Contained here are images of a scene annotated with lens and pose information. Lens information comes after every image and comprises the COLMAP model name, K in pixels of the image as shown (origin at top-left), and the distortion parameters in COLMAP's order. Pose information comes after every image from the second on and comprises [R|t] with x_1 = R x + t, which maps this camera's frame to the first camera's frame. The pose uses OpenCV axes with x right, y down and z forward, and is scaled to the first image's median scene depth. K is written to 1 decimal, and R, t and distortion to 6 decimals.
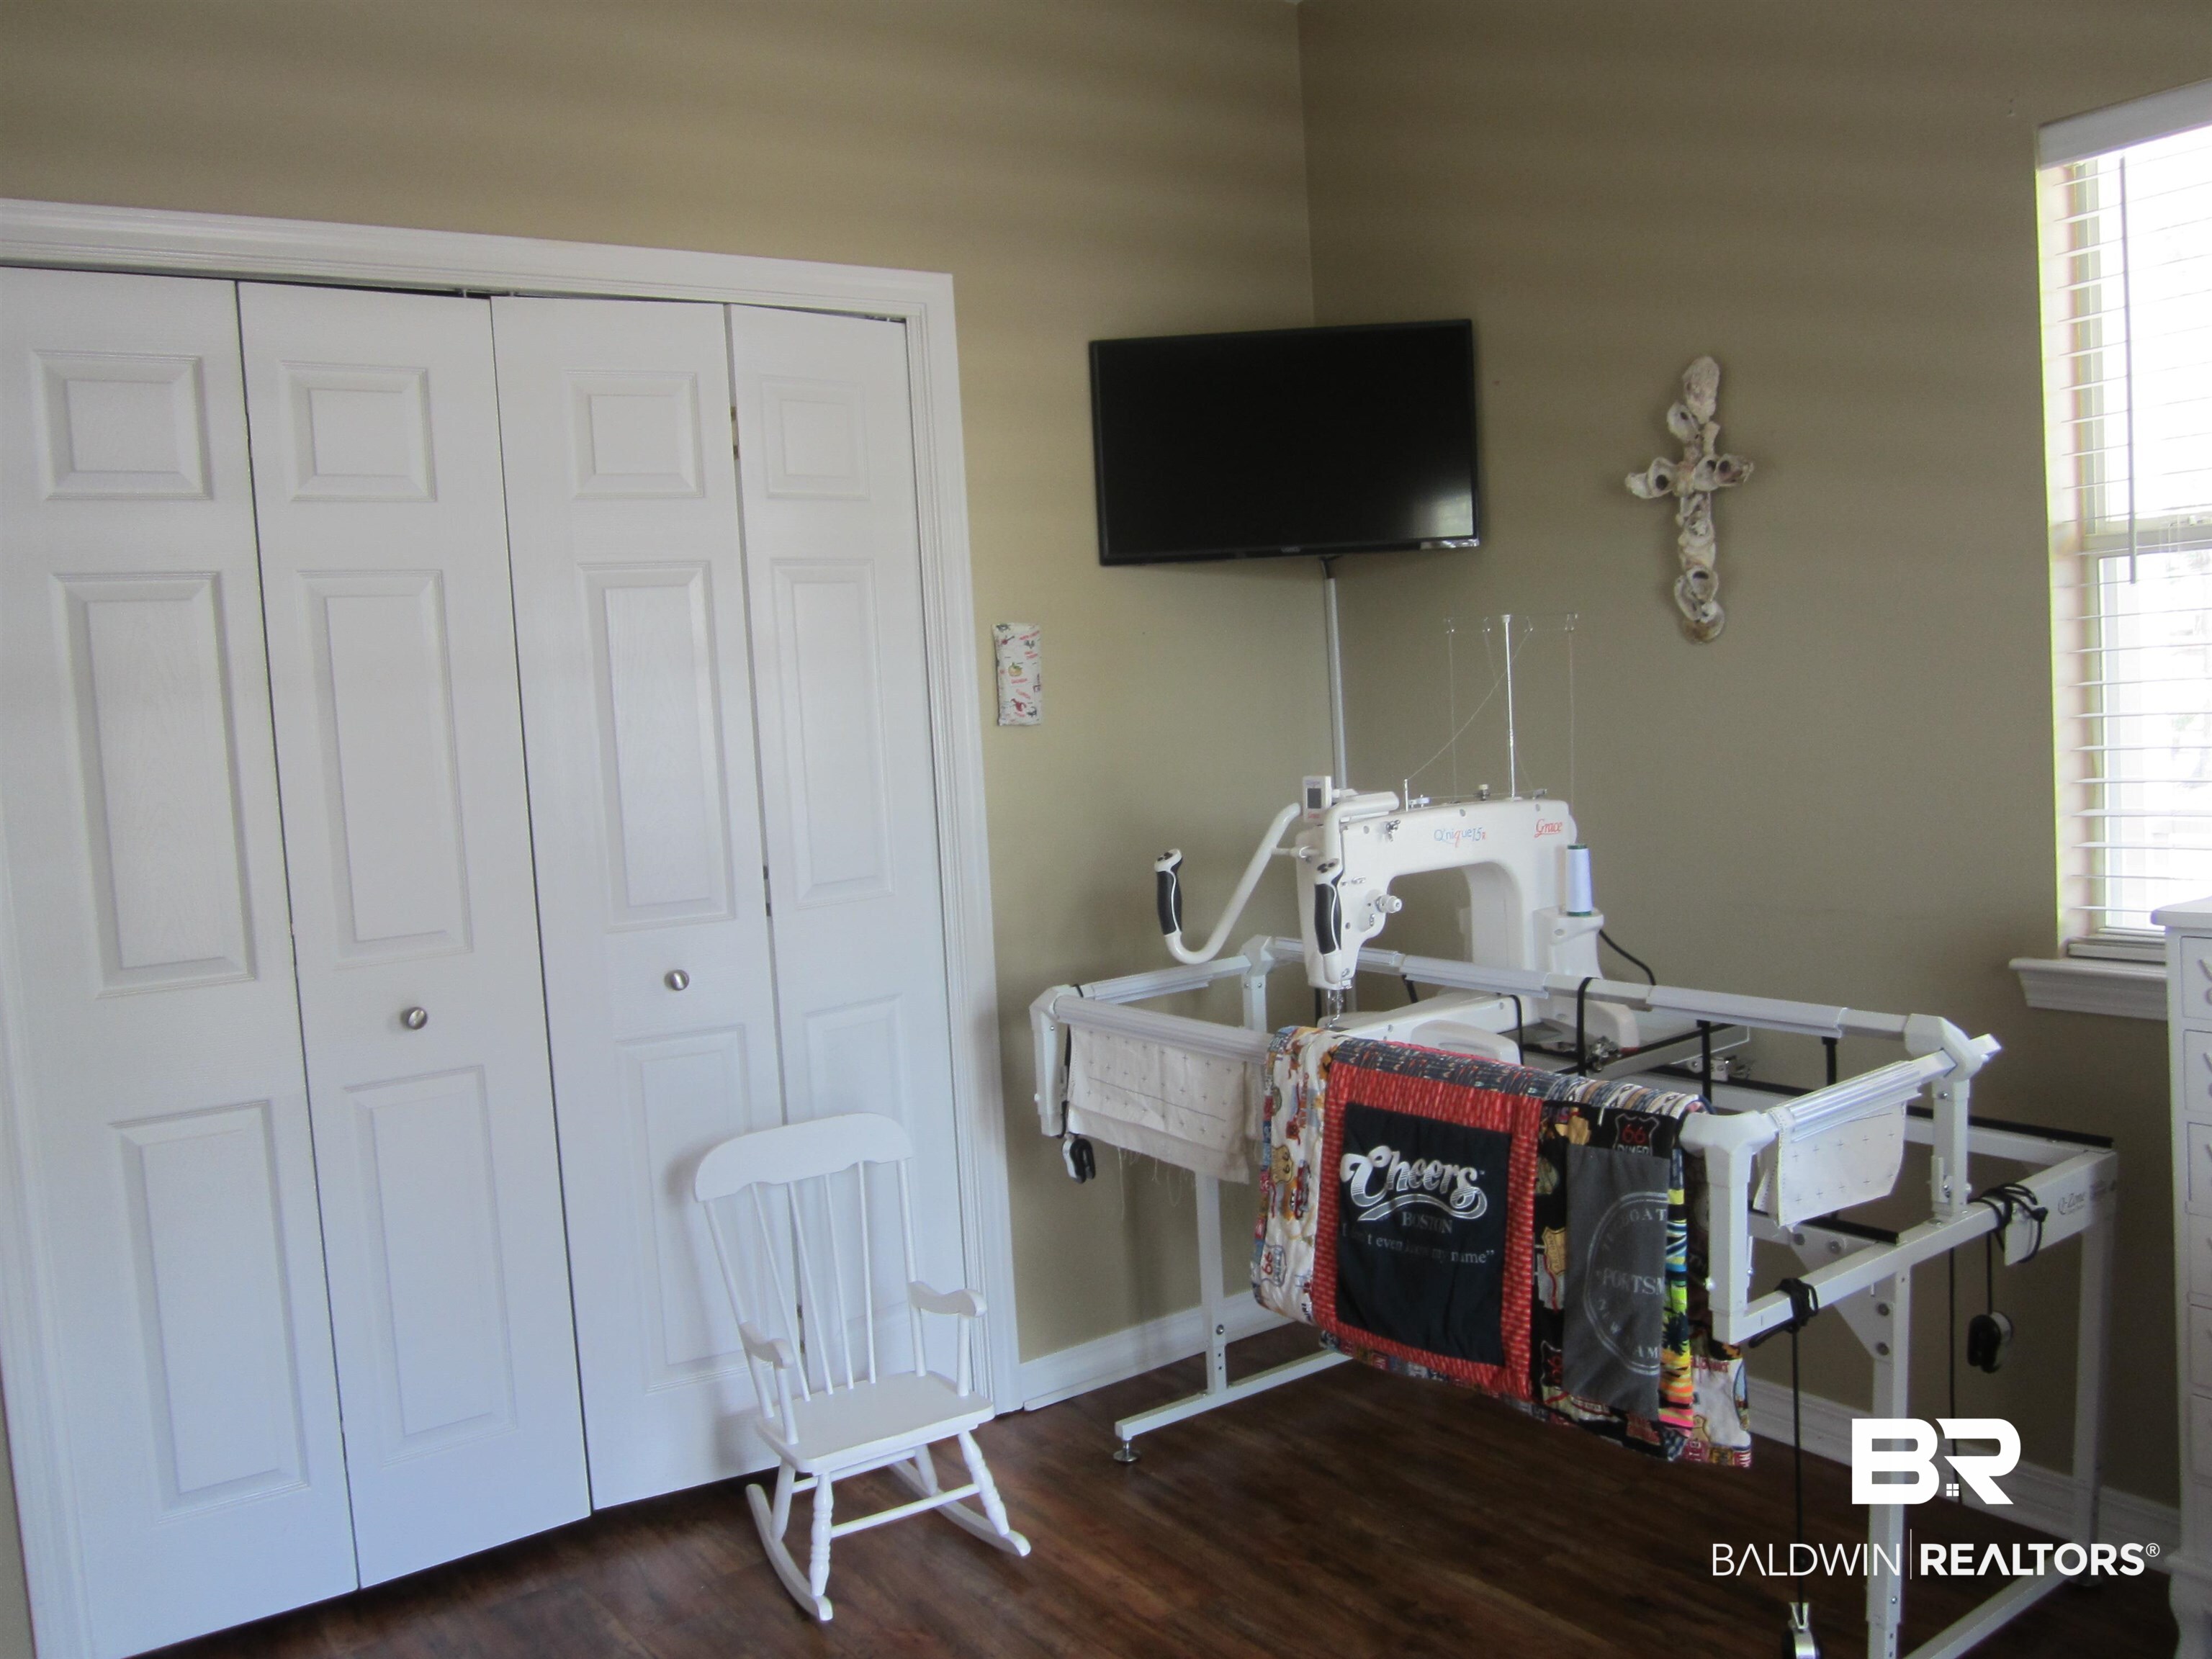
lens RADIAL K [[1805.0, 0, 1104.0], [0, 1805.0, 830.0], [0, 0, 1]] dist [-0.028695, 0.019401]
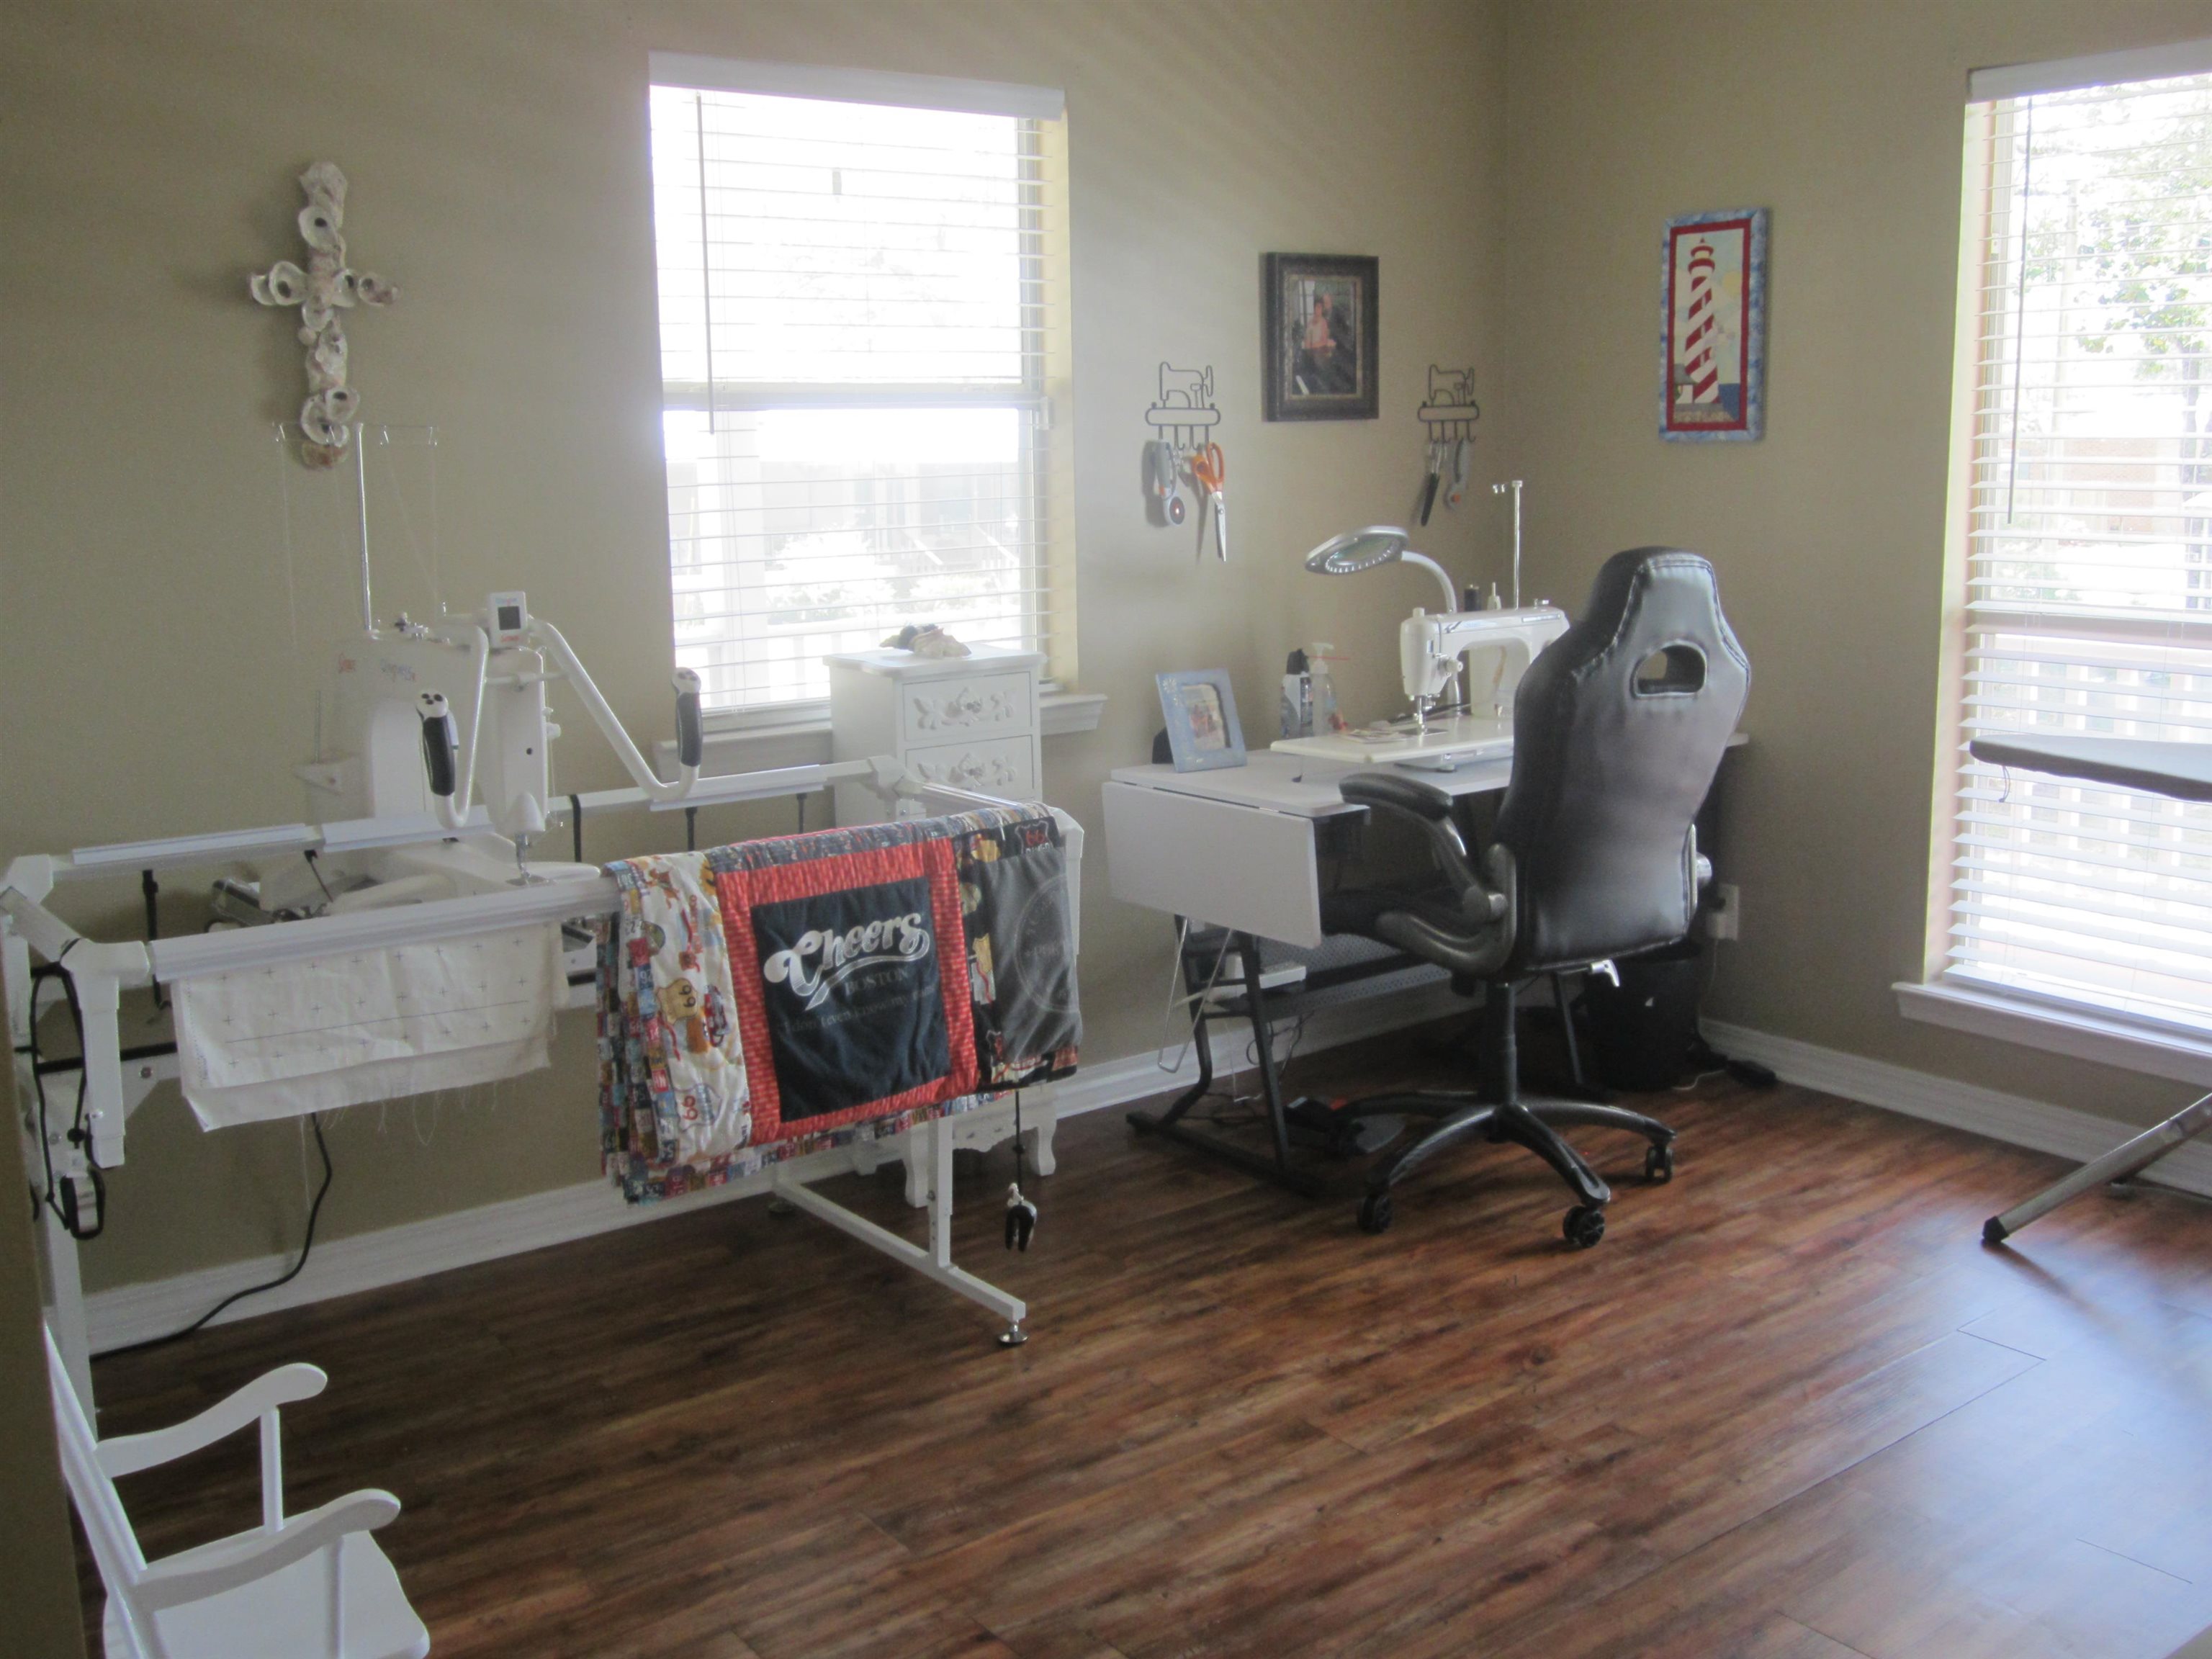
lens RADIAL K [[2103.0, 0, 1104.1], [0, 2103.0, 824.1], [0, 0, 1]] dist [-0.048833, 0.000000]
pose [[-0.024471, -0.114397, 0.993134, -0.995145], [0.102214, 0.987939, 0.116317, -0.007835], [-0.994461, 0.104358, -0.012483, 0.807718]]
